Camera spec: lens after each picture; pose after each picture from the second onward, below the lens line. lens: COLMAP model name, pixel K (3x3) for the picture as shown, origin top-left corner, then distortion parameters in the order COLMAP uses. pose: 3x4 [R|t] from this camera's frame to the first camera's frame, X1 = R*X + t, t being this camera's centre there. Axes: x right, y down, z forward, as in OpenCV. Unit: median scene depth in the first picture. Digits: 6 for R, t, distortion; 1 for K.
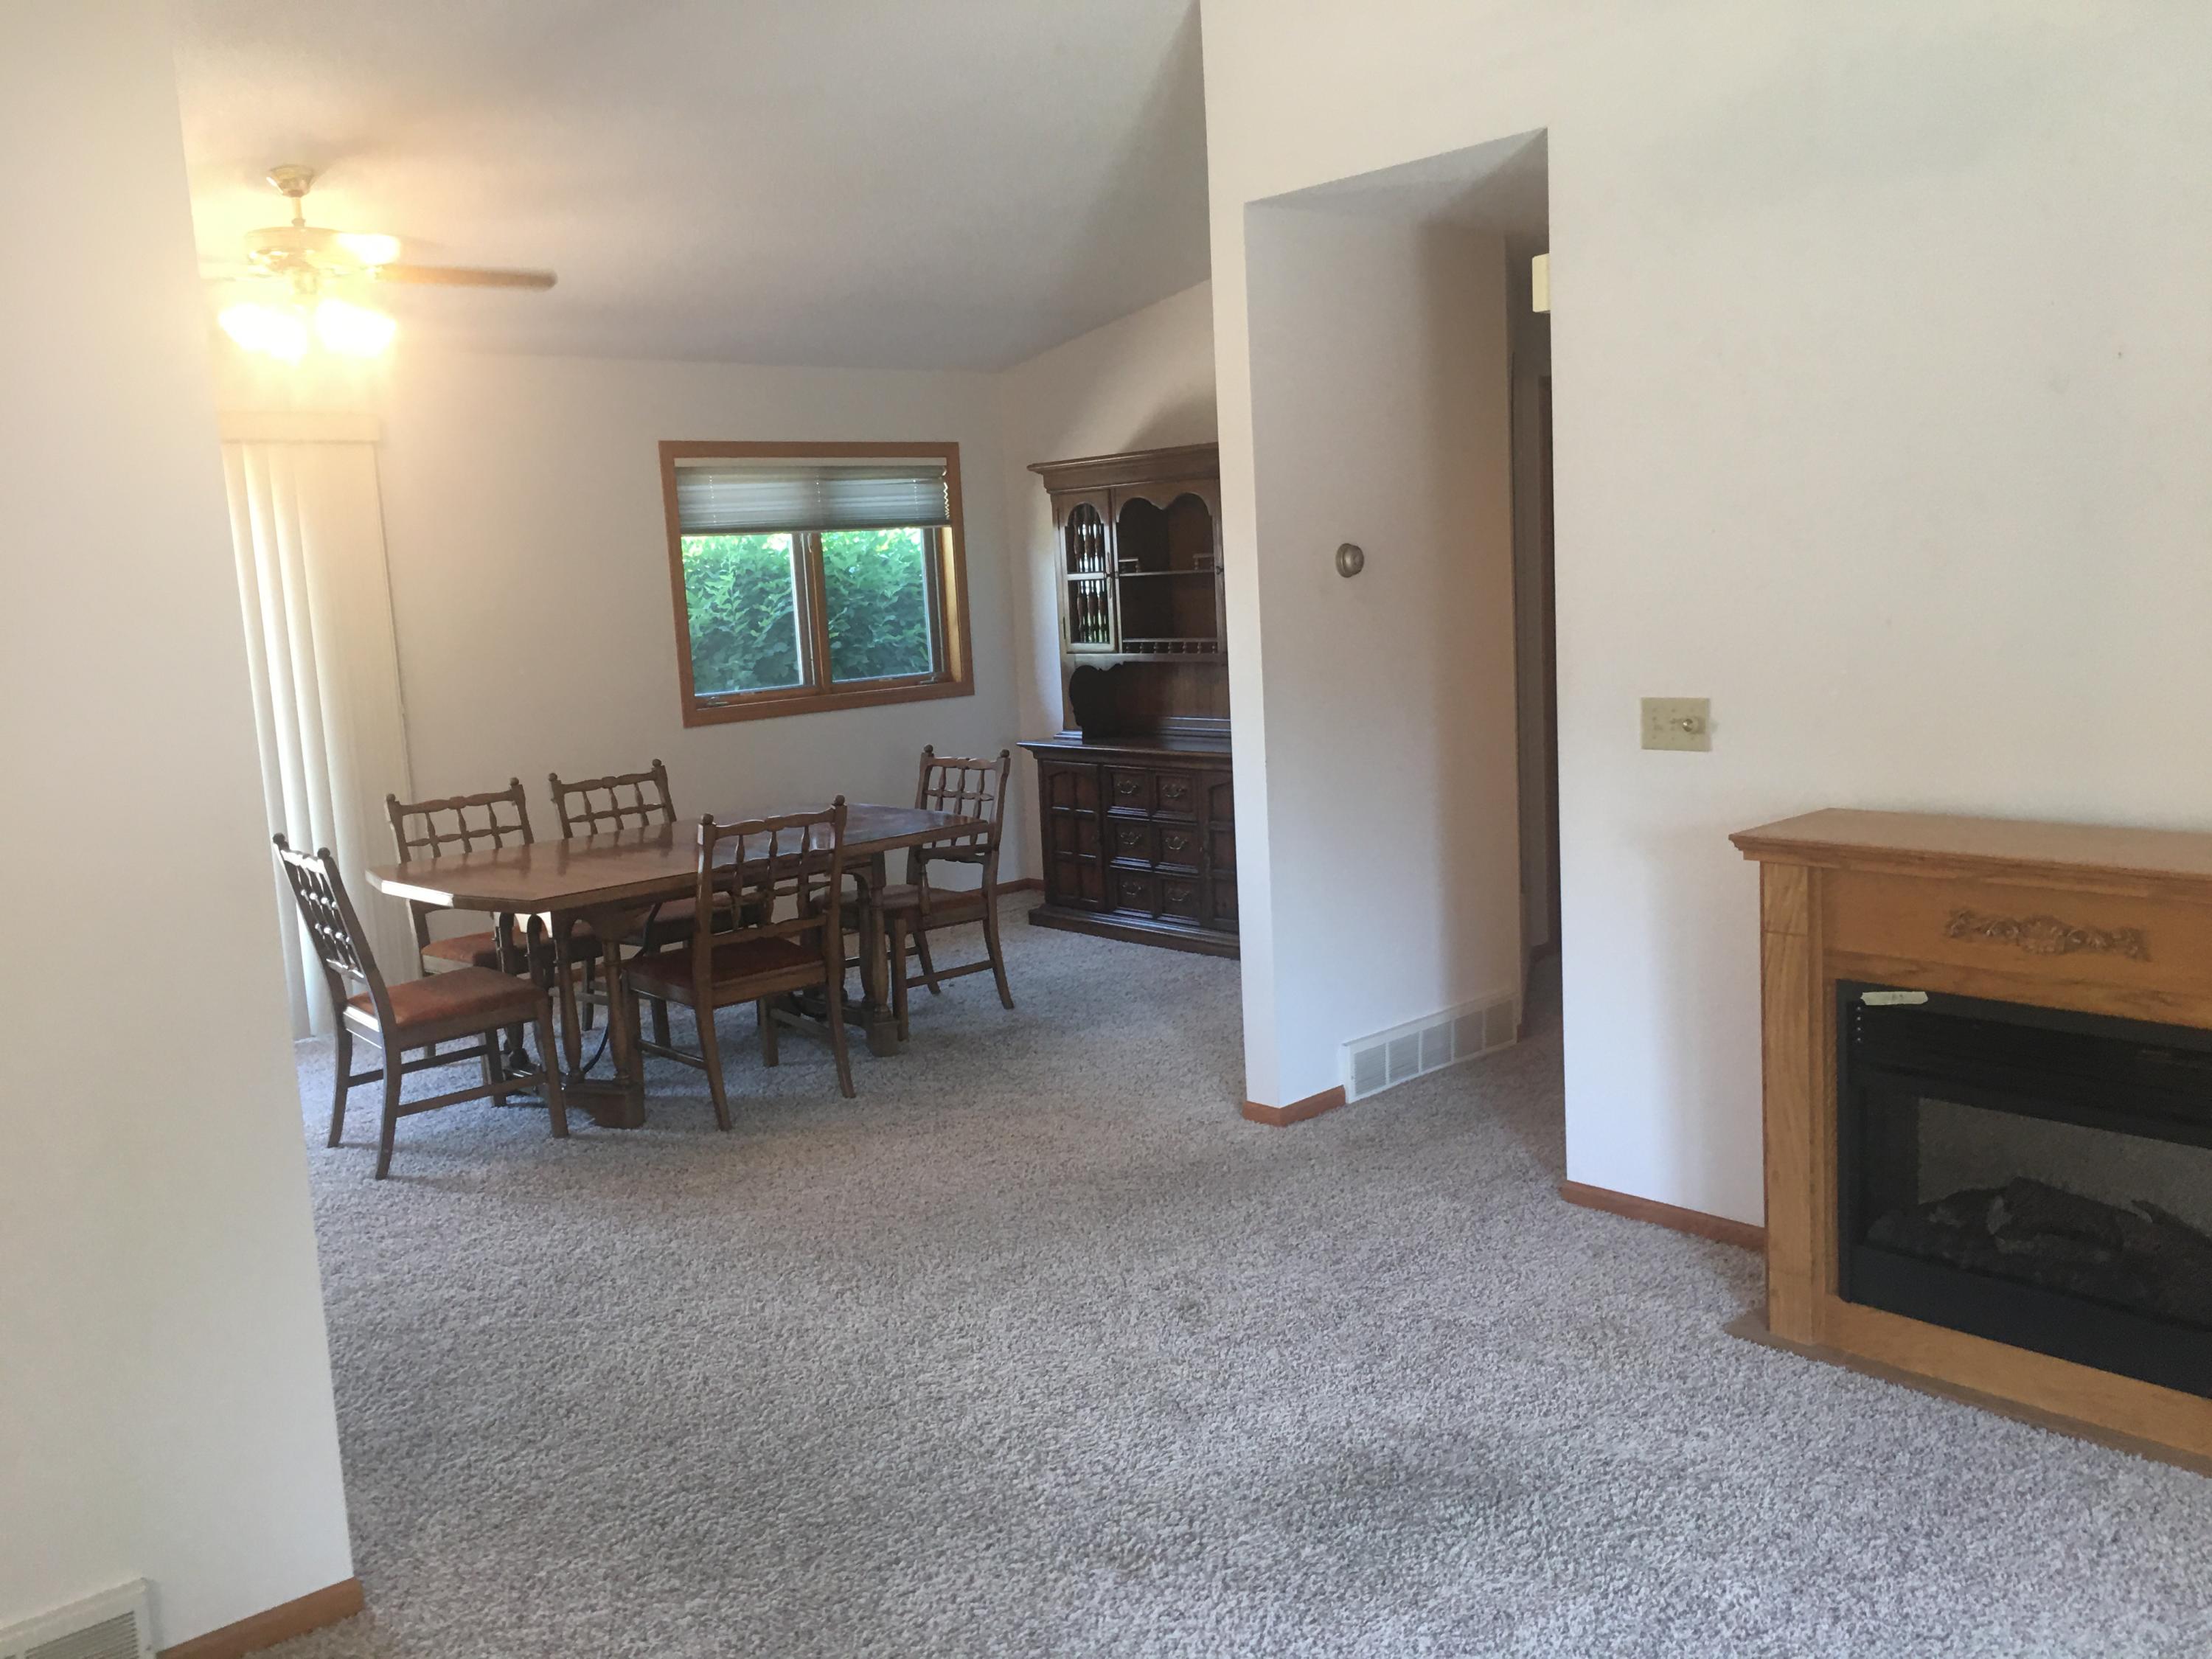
lens RADIAL K [[1888.8, 0, 1106.0], [0, 1888.8, 829.5], [0, 0, 1]] dist [0.059266, -0.073047]
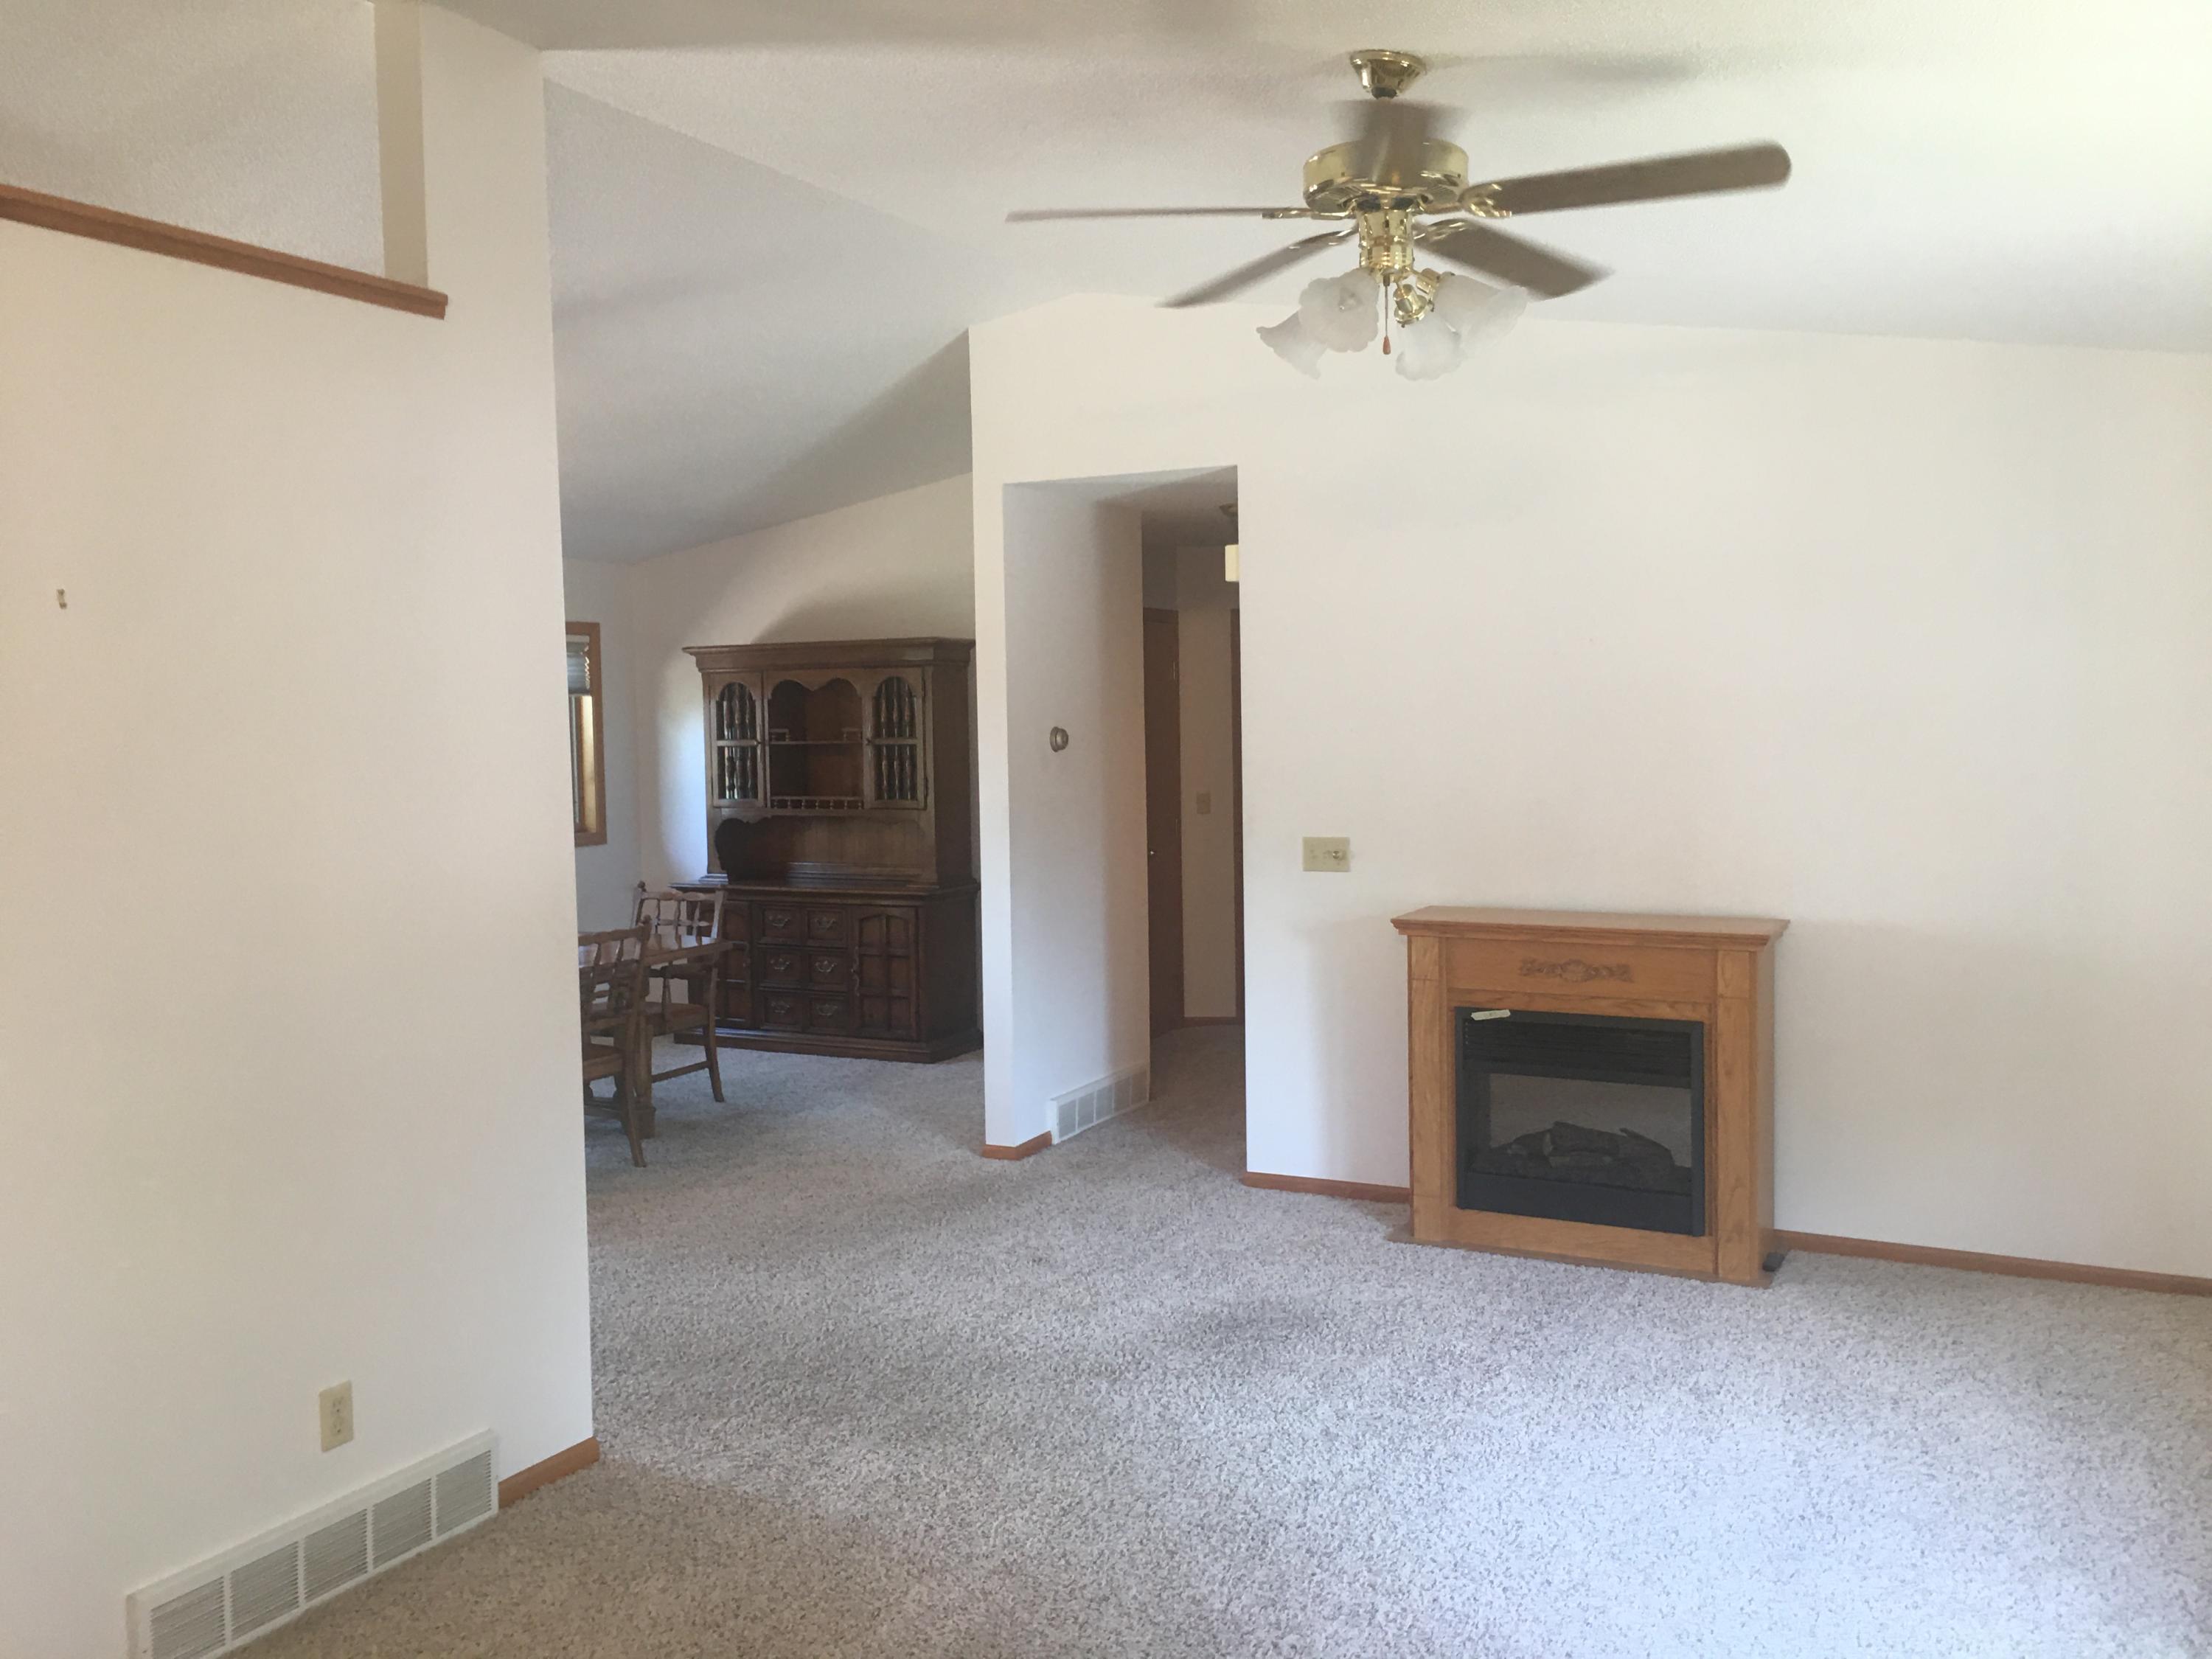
lens RADIAL K [[2008.5, 0, 1106.0], [0, 2008.5, 829.5], [0, 0, 1]] dist [-0.009750, 0.283525]
pose [[0.929689, 0.014908, 0.368044, -0.450746], [0.019470, 0.995795, -0.089516, 0.064461], [-0.367831, 0.090388, 0.925489, -0.422832]]
